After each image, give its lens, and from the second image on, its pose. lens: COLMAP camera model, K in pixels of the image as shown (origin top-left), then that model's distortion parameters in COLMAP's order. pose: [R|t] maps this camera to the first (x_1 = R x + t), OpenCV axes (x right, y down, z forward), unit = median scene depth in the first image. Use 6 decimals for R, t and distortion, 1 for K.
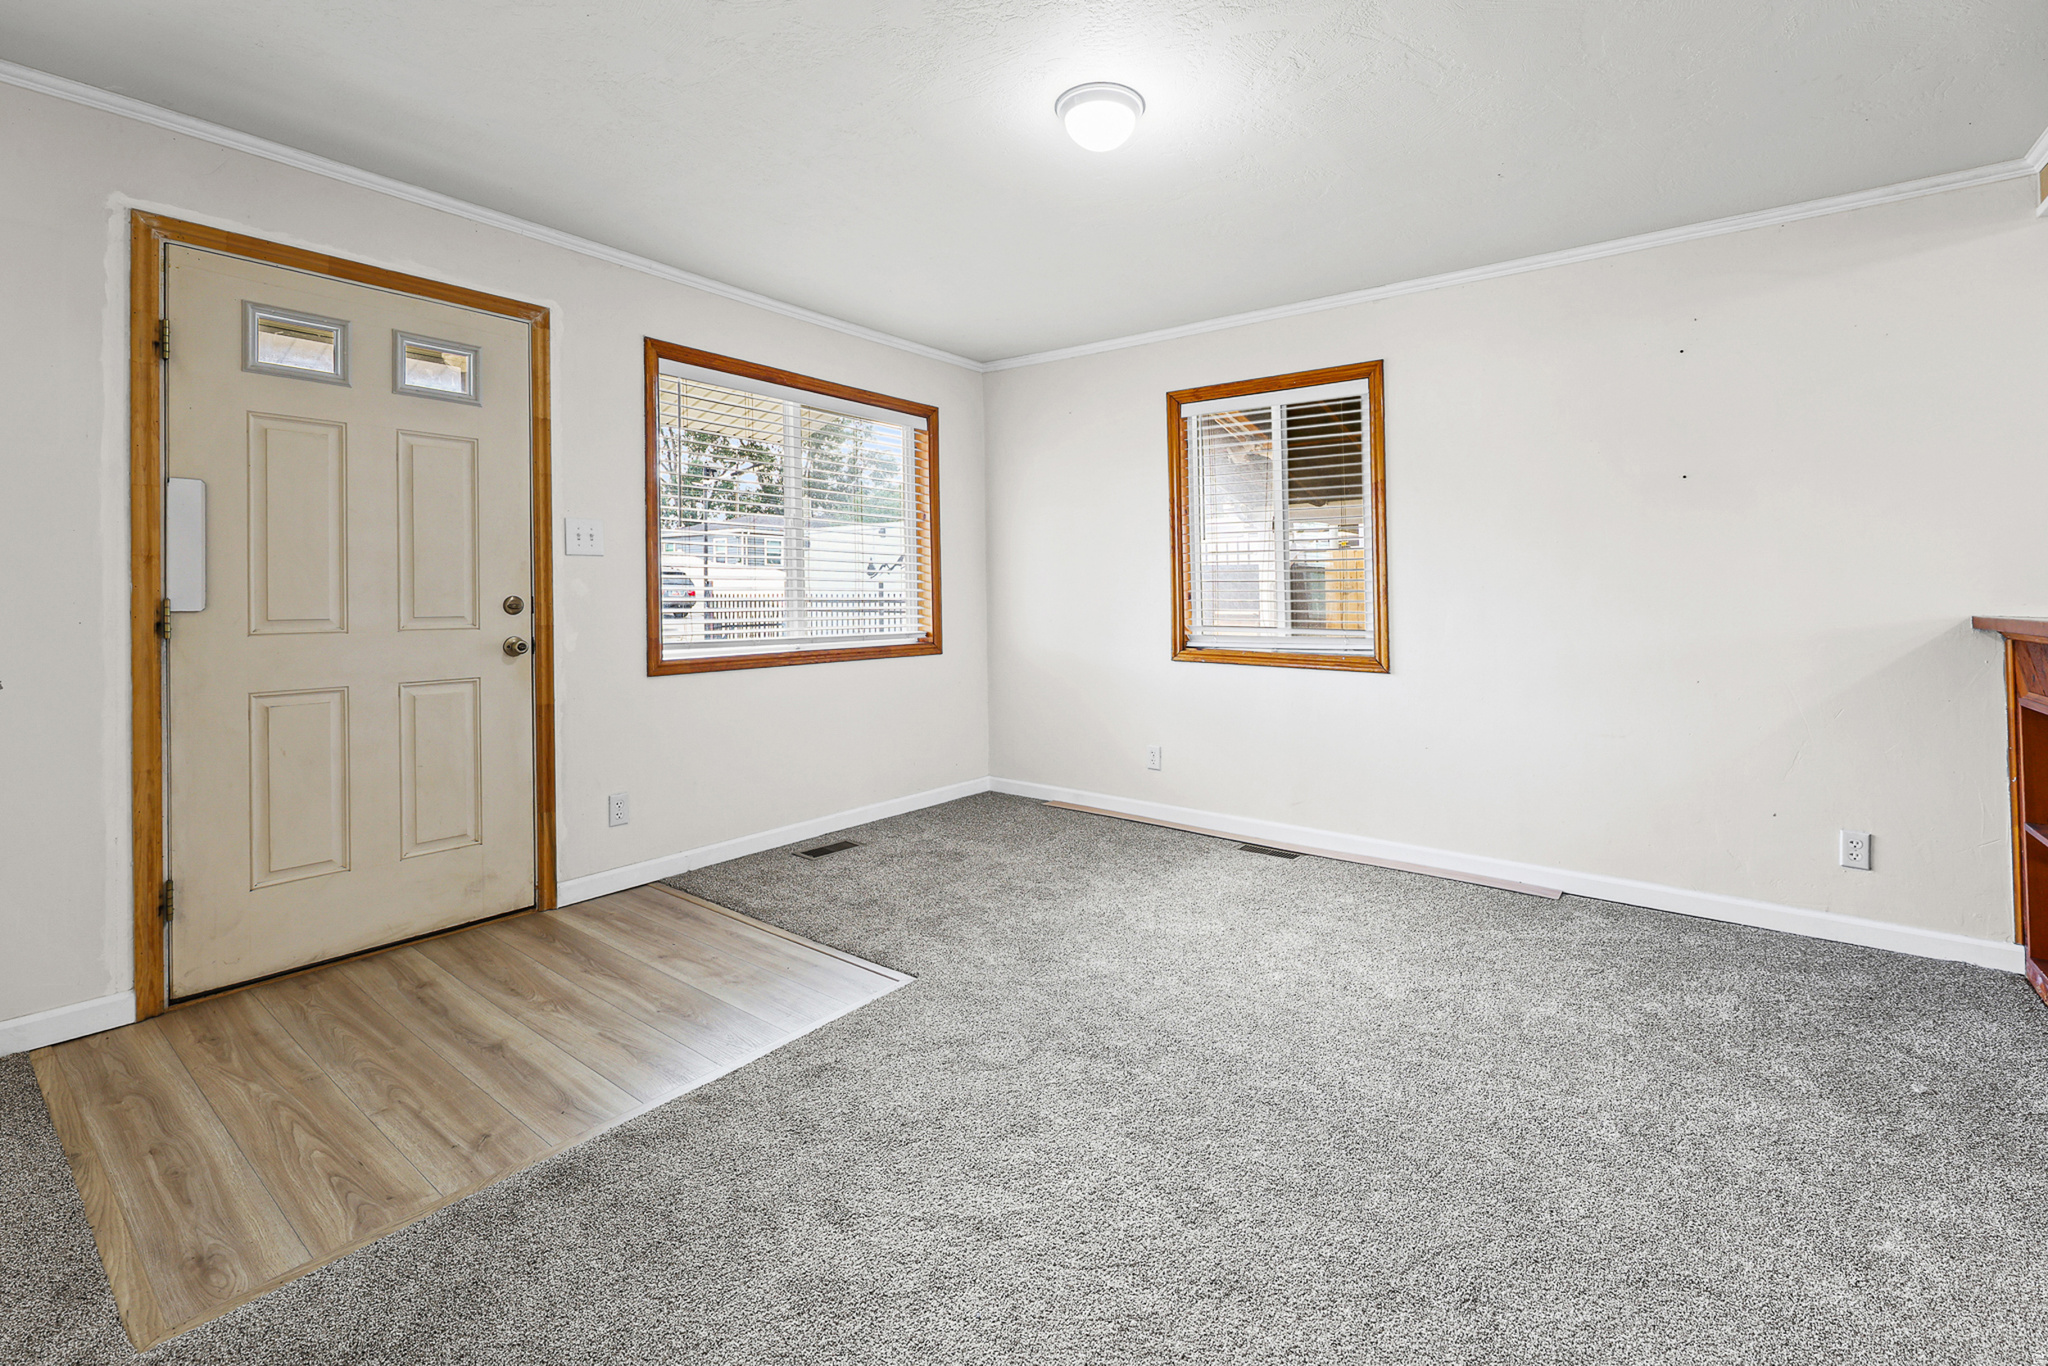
lens RADIAL K [[894.1, 0, 1029.8], [0, 894.1, 579.9], [0, 0, 1]] dist [-0.006955, -0.000624]
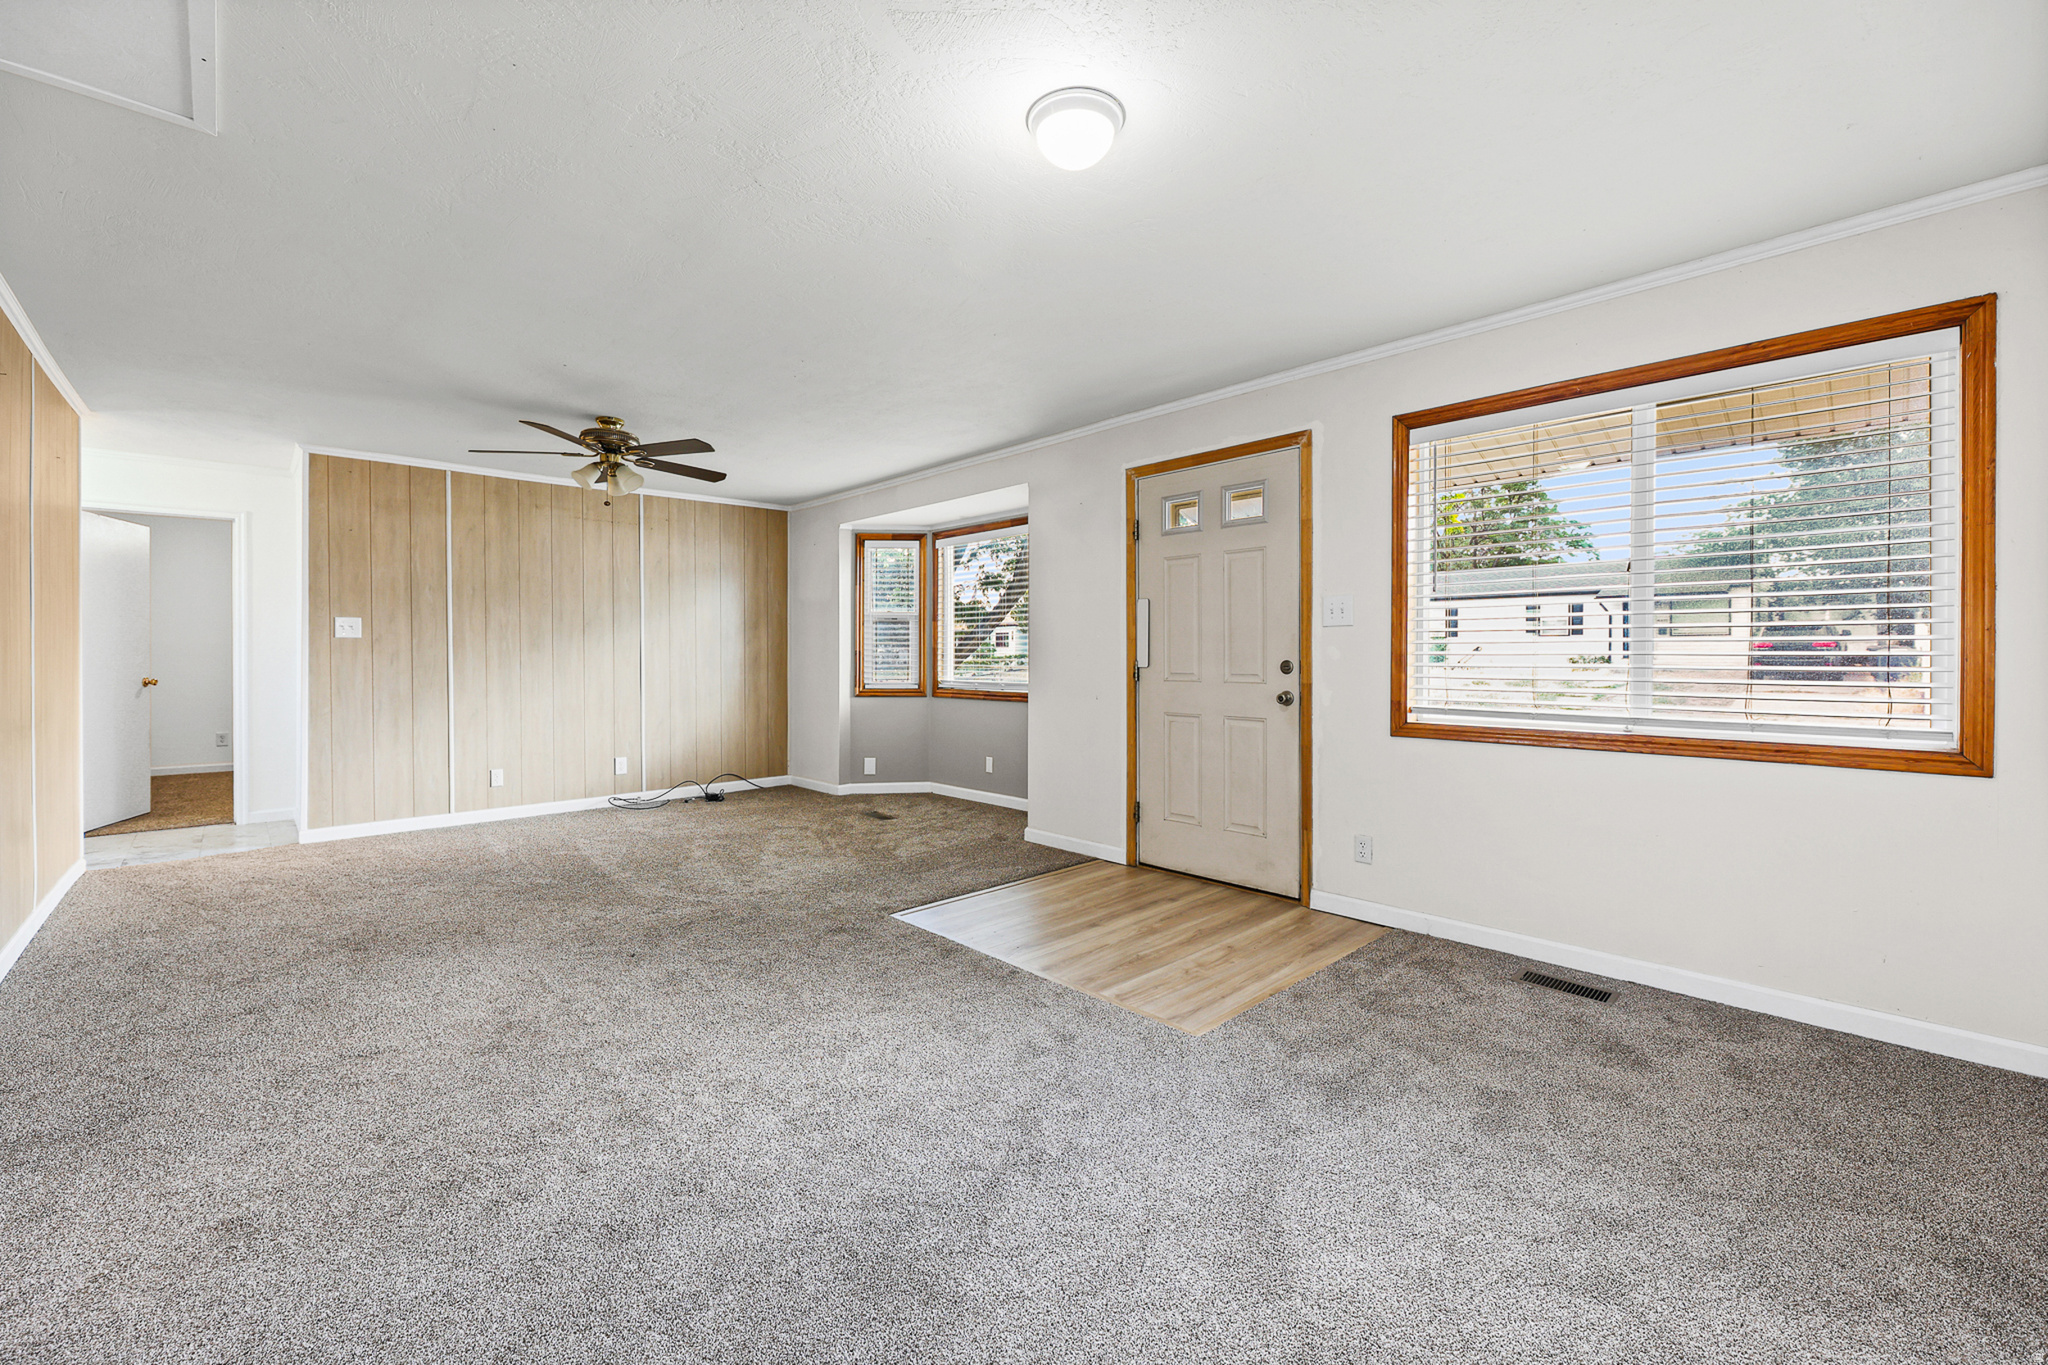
lens RADIAL K [[839.2, 0, 1024.0], [0, 839.2, 682.5], [0, 0, 1]] dist [-0.003535, -0.000554]
pose [[-0.163625, 0.031969, -0.986004, 0.708486], [0.017033, 0.999417, 0.029578, 0.007448], [0.986376, -0.011955, -0.164074, 0.813073]]
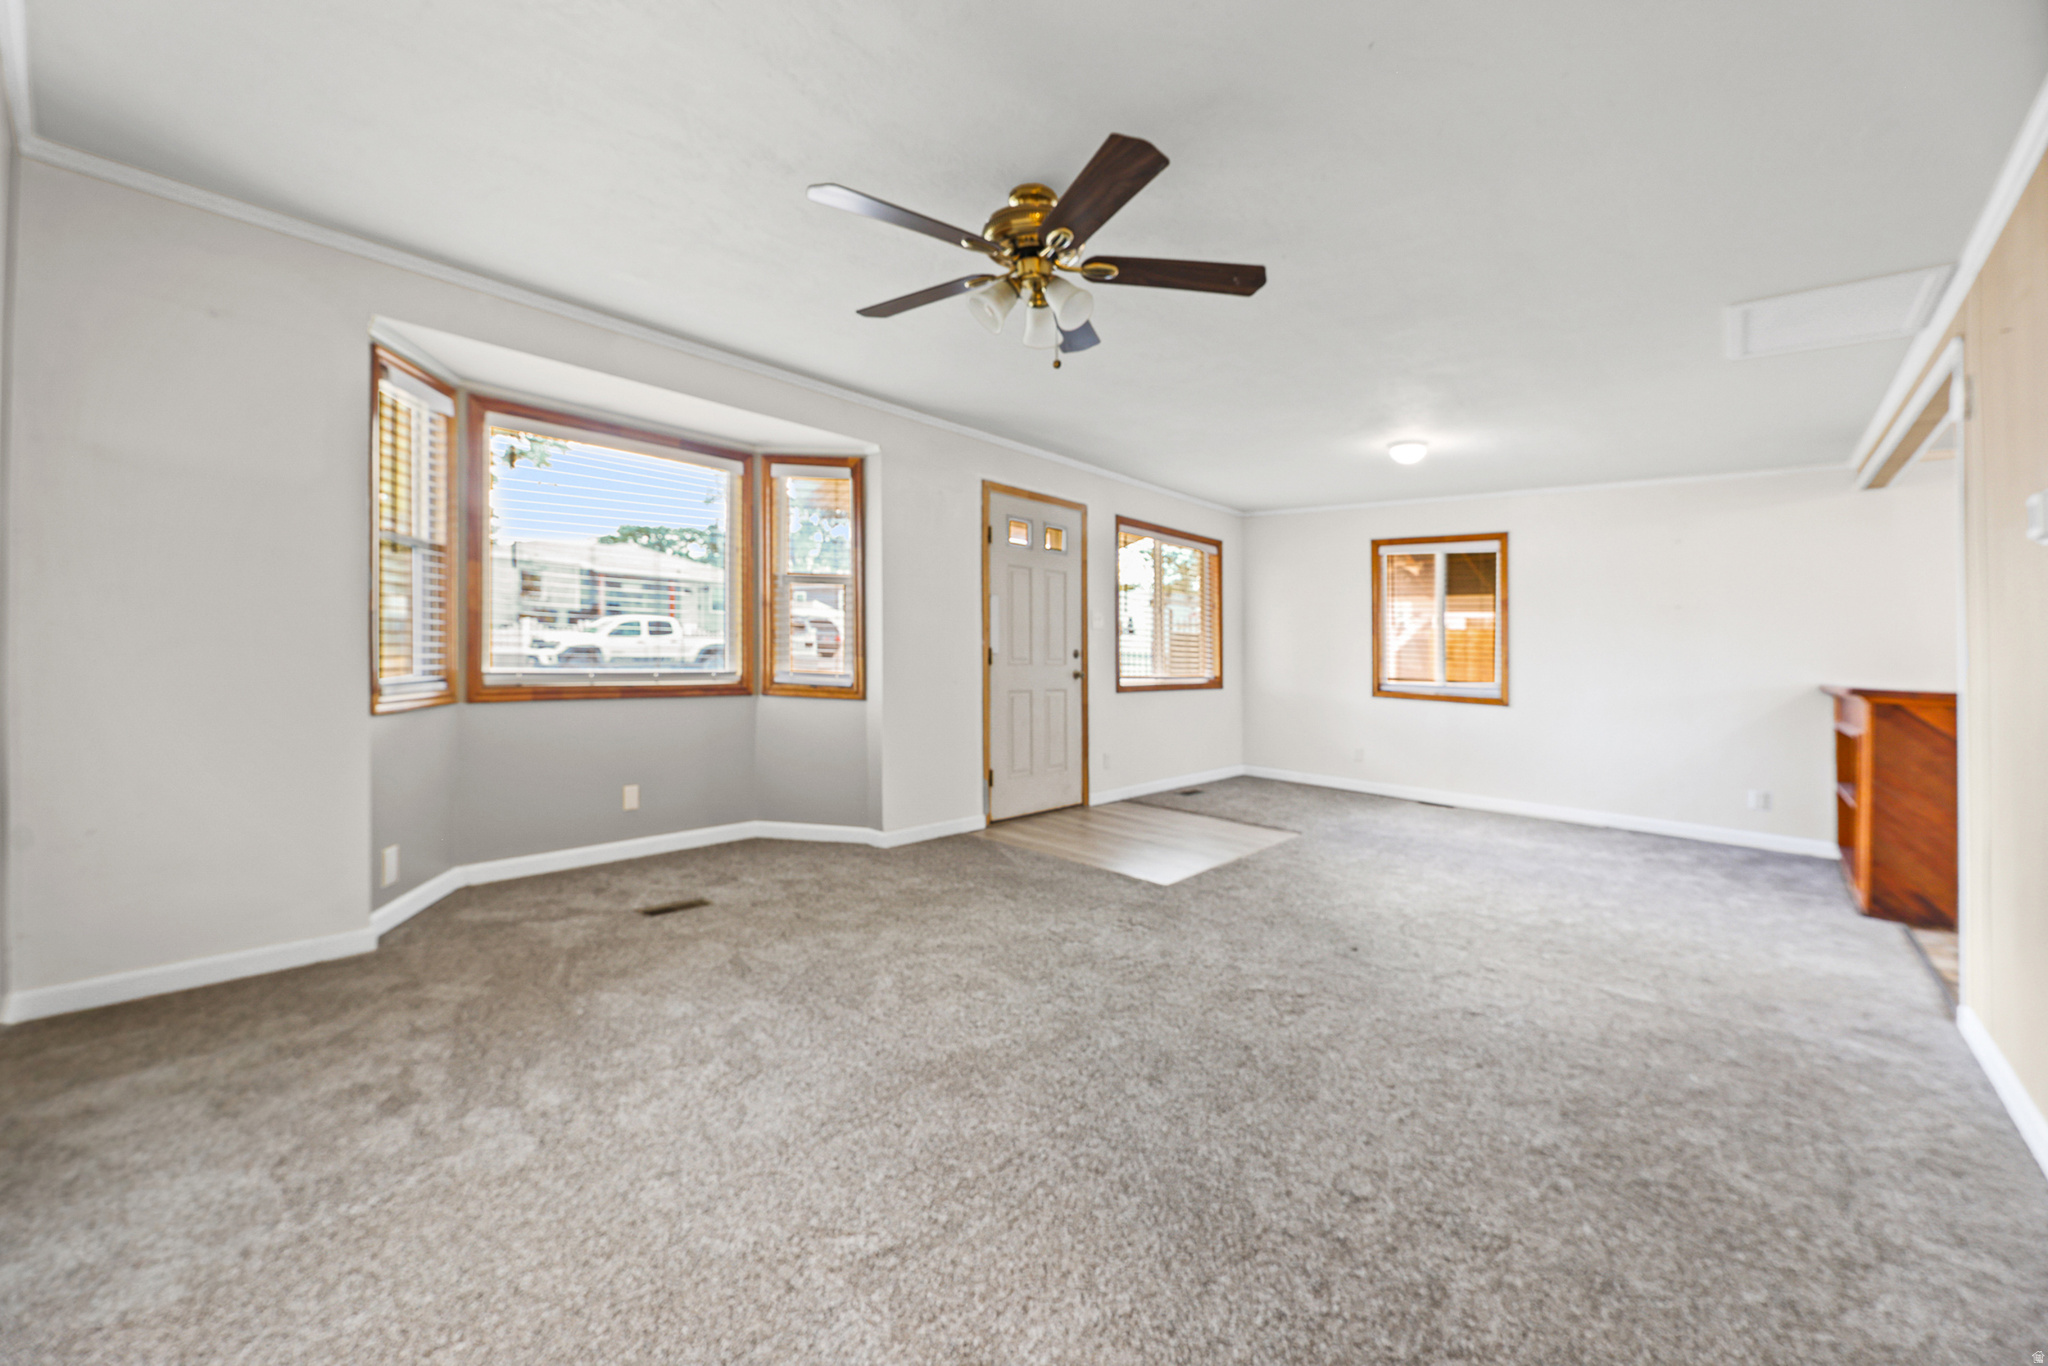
lens RADIAL K [[846.8, 0, 1041.6], [0, 846.8, 620.9], [0, 0, 1]] dist [-0.001313, -0.000330]
pose [[0.998584, 0.032133, -0.042393, -0.573882], [-0.032784, 0.999353, -0.014768, -0.015022], [0.041891, 0.016136, 0.998992, -0.909081]]
